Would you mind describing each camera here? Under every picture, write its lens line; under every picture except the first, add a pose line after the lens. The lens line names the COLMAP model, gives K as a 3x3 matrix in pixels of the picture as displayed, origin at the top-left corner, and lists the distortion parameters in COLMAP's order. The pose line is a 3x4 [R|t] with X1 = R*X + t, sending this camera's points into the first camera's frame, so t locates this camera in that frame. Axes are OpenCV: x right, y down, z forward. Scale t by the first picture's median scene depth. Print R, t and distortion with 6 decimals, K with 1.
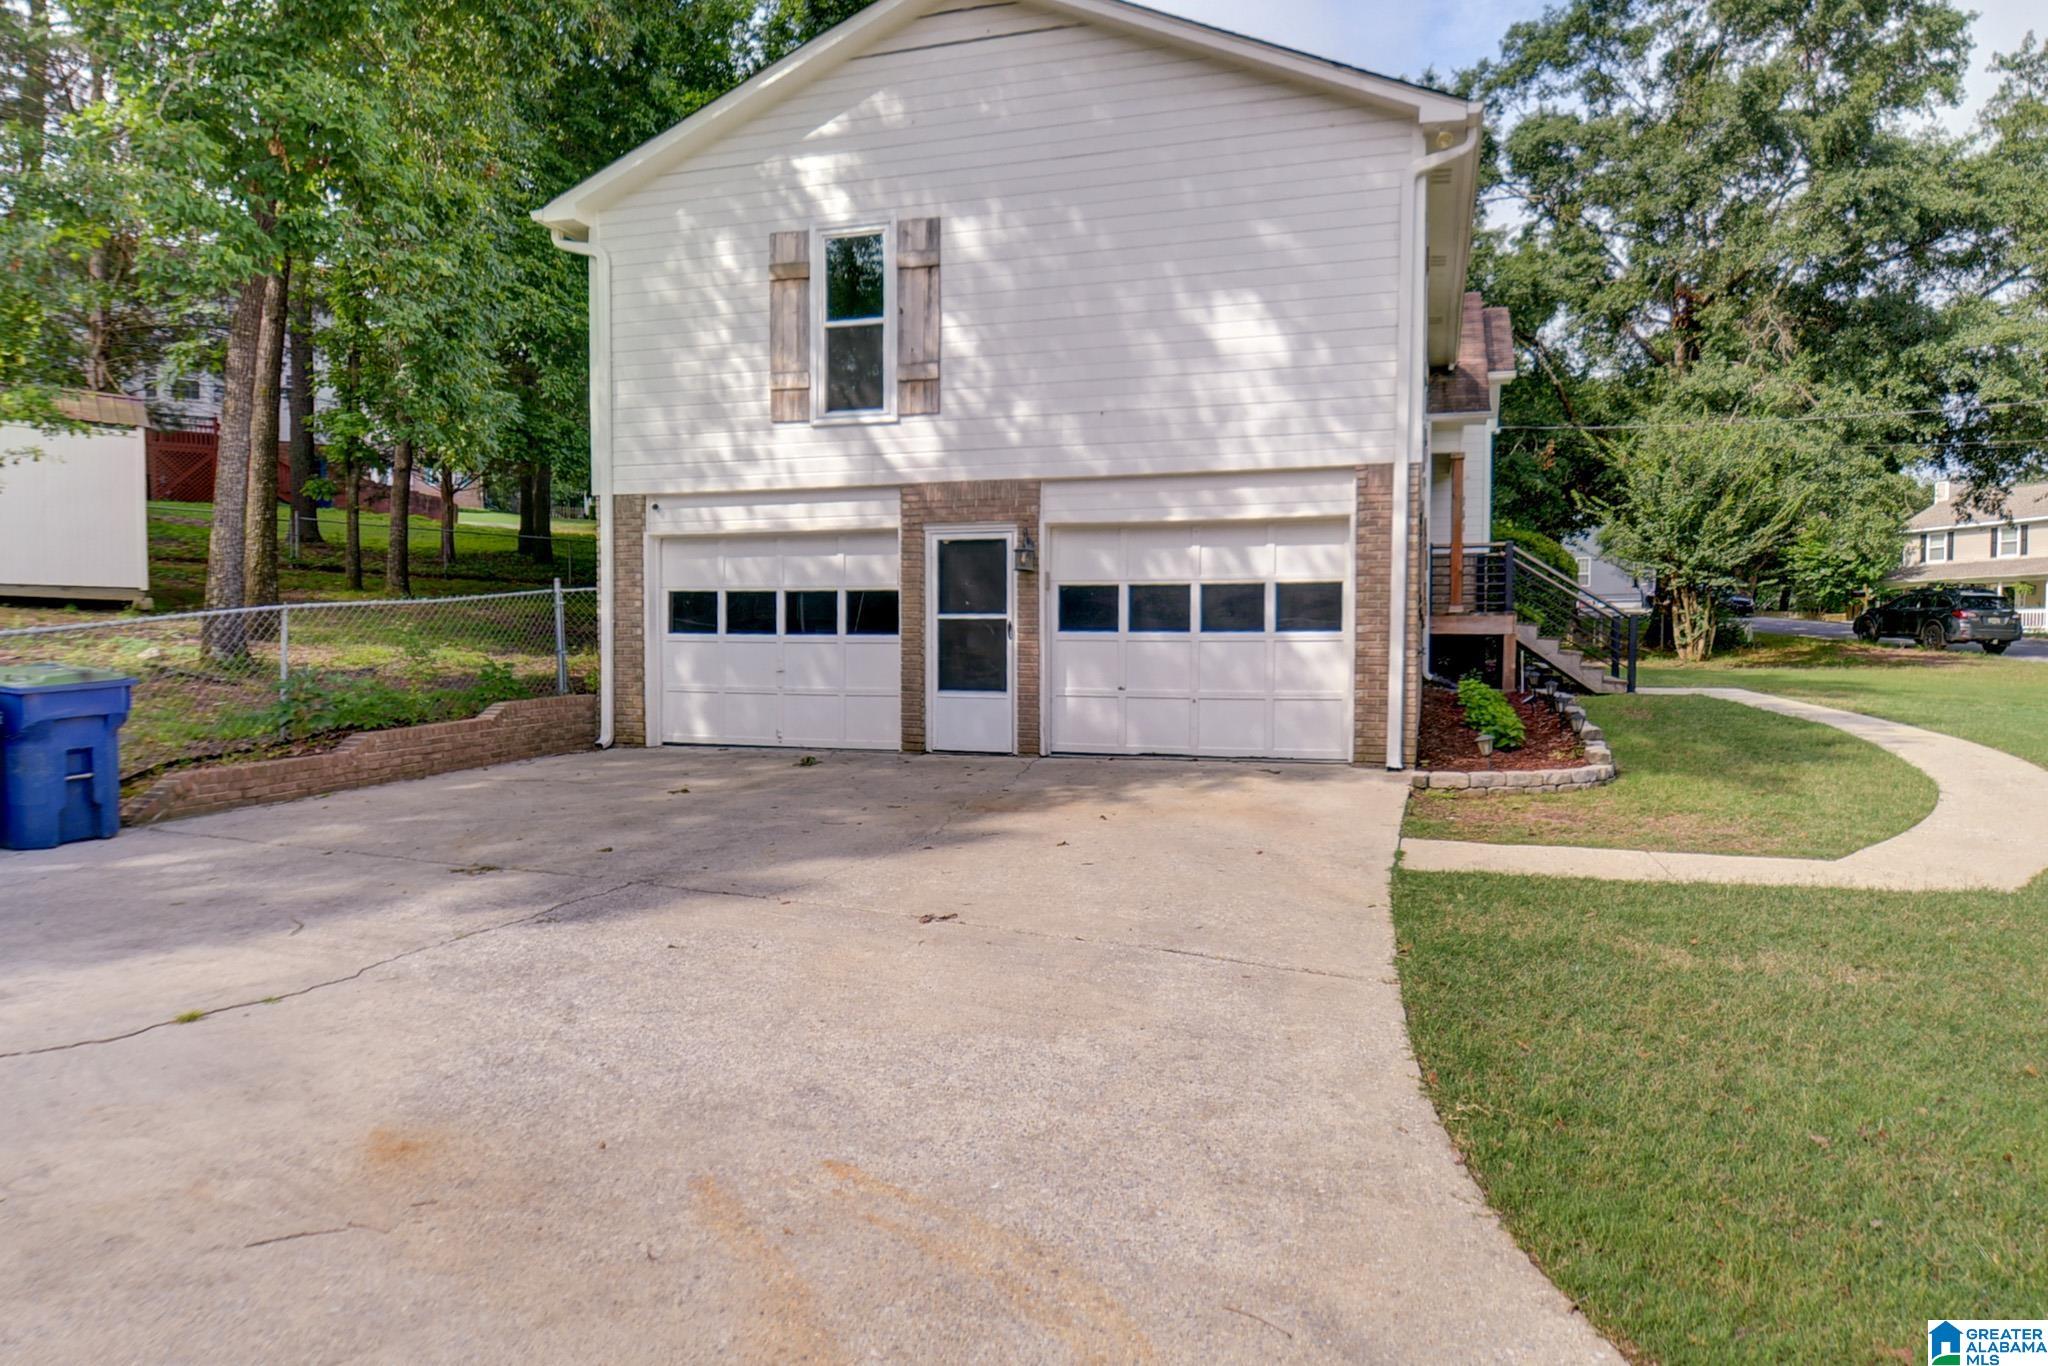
lens RADIAL K [[1169.1, 0, 1024.9], [0, 1169.1, 692.6], [0, 0, 1]] dist [0.036391, -0.042700]
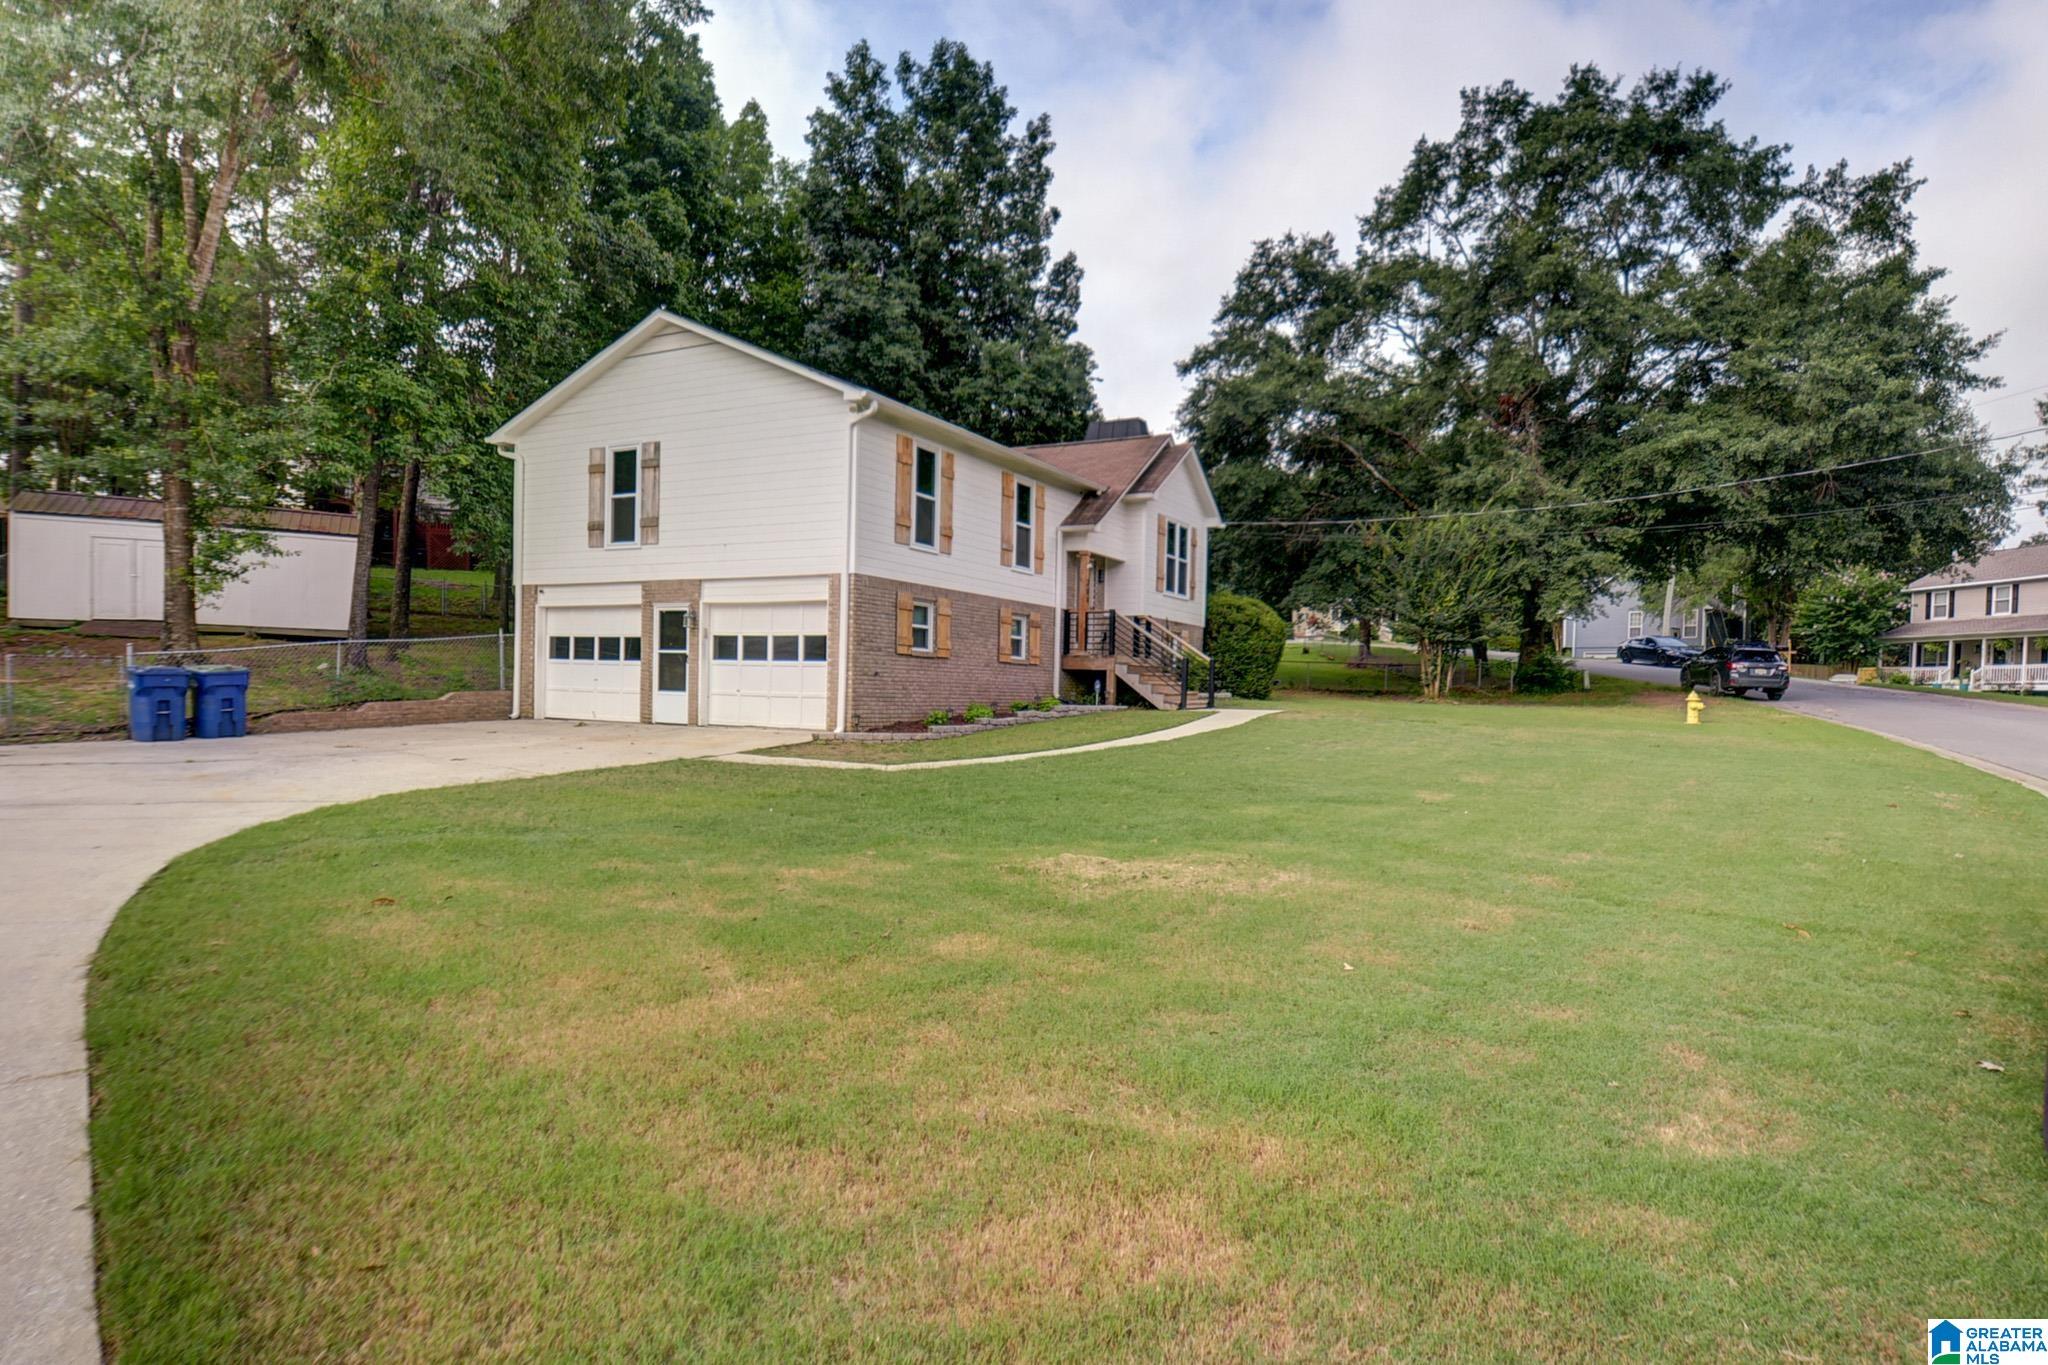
lens RADIAL K [[1120.3, 0, 1039.7], [0, 1120.3, 724.4], [0, 0, 1]] dist [0.013279, -0.021302]
pose [[0.979658, 0.026865, -0.198869, 0.871376], [-0.028110, 0.999599, -0.003437, 0.040679], [0.198697, 0.008958, 0.980020, -0.630000]]
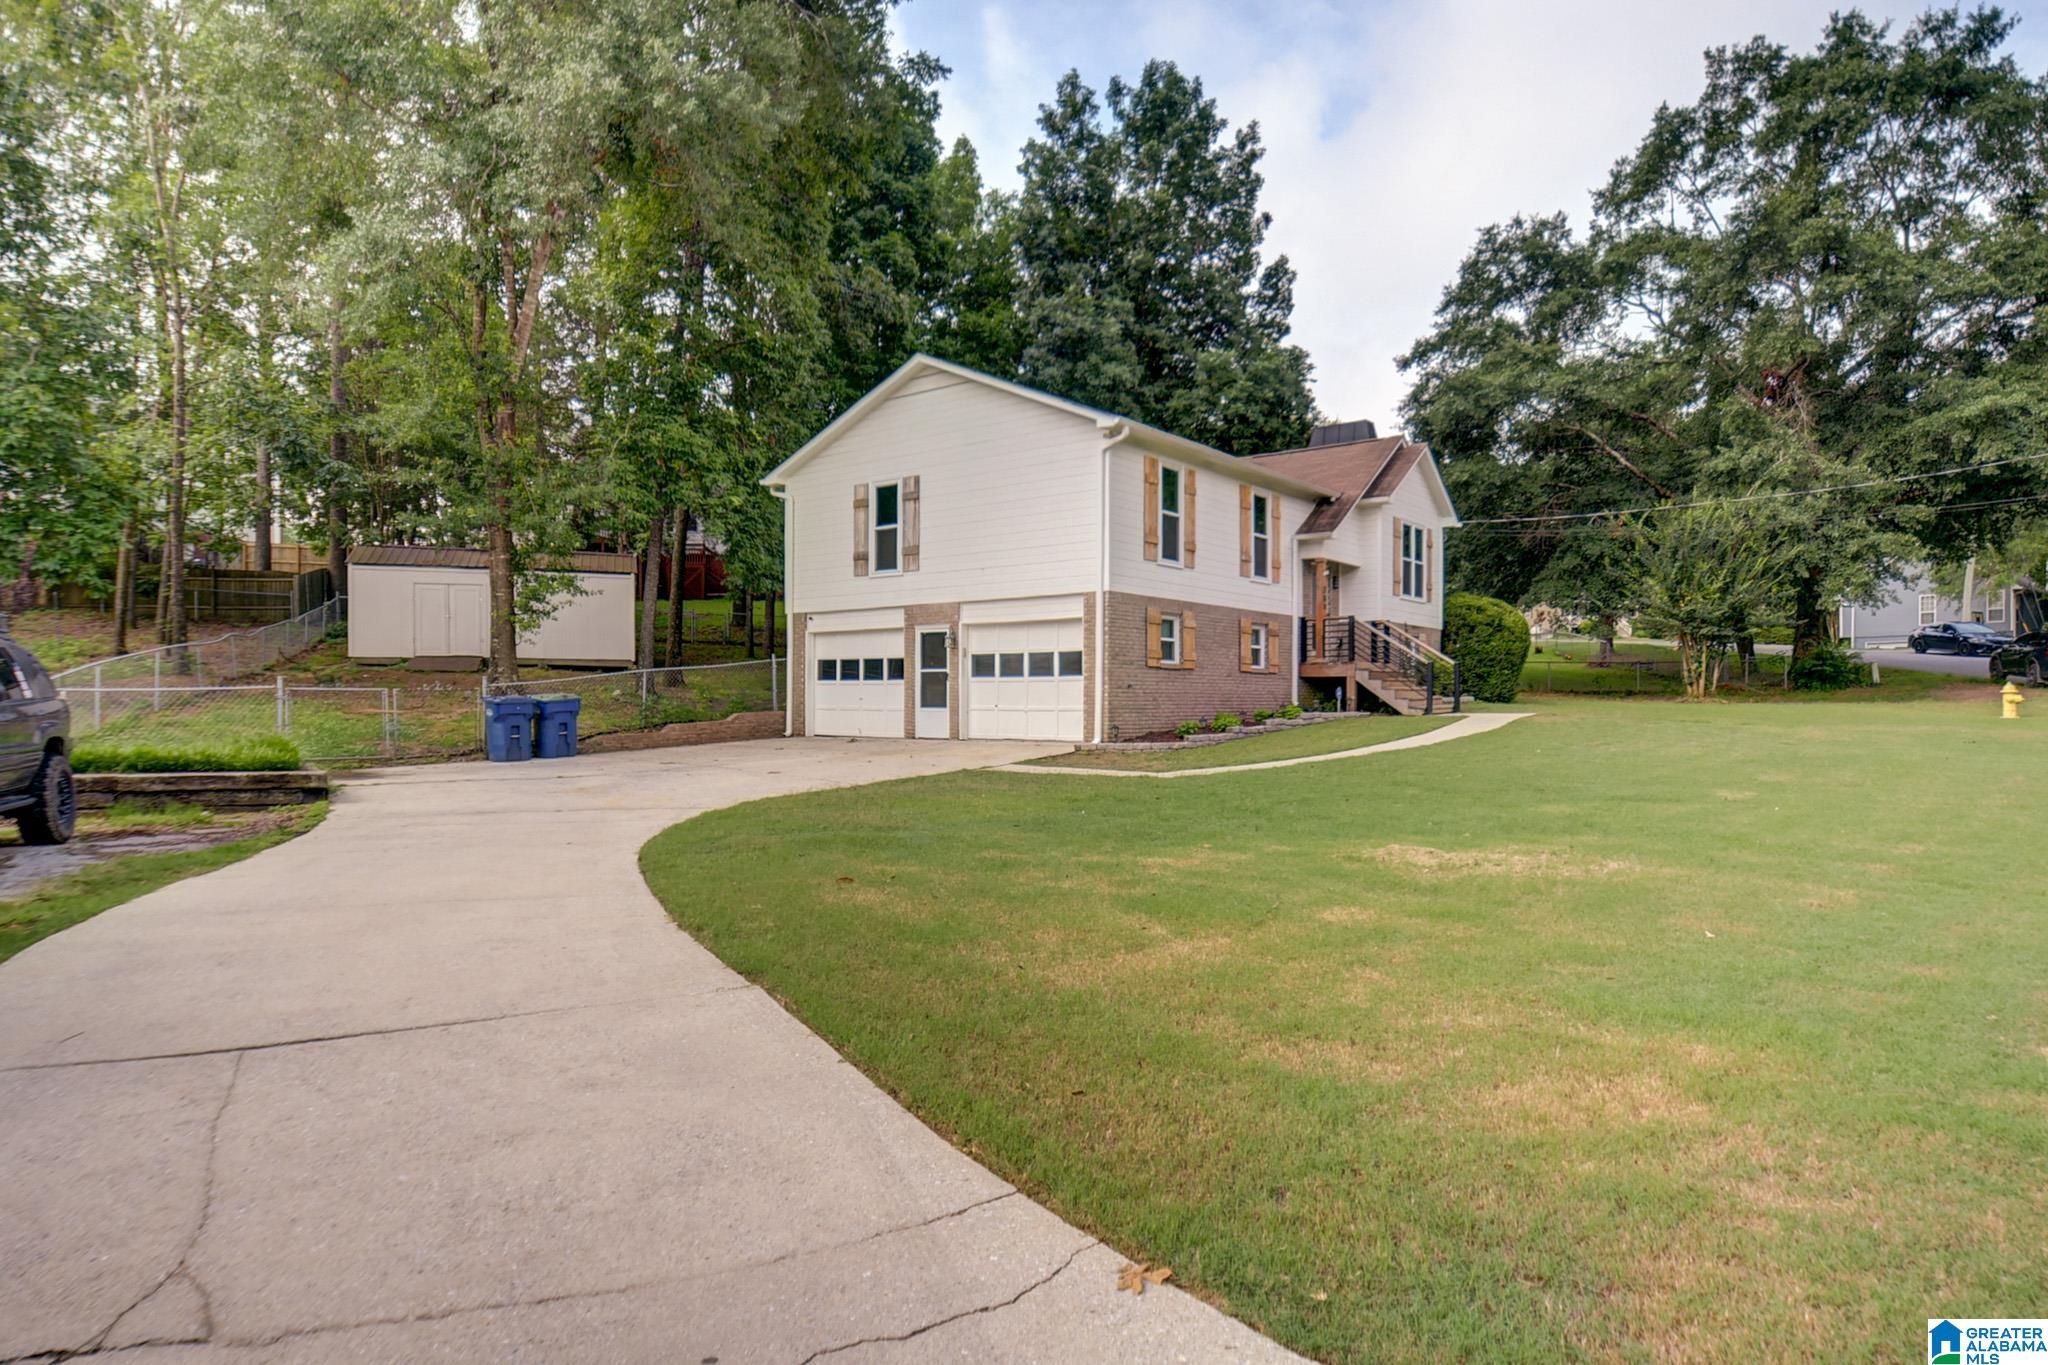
lens RADIAL K [[1156.8, 0, 1033.3], [0, 1156.8, 713.4], [0, 0, 1]] dist [0.012836, -0.023346]
pose [[0.932154, 0.001378, -0.362060, 0.810666], [-0.009669, 0.999731, -0.021088, 0.047388], [0.361933, 0.023158, 0.931916, -0.763125]]
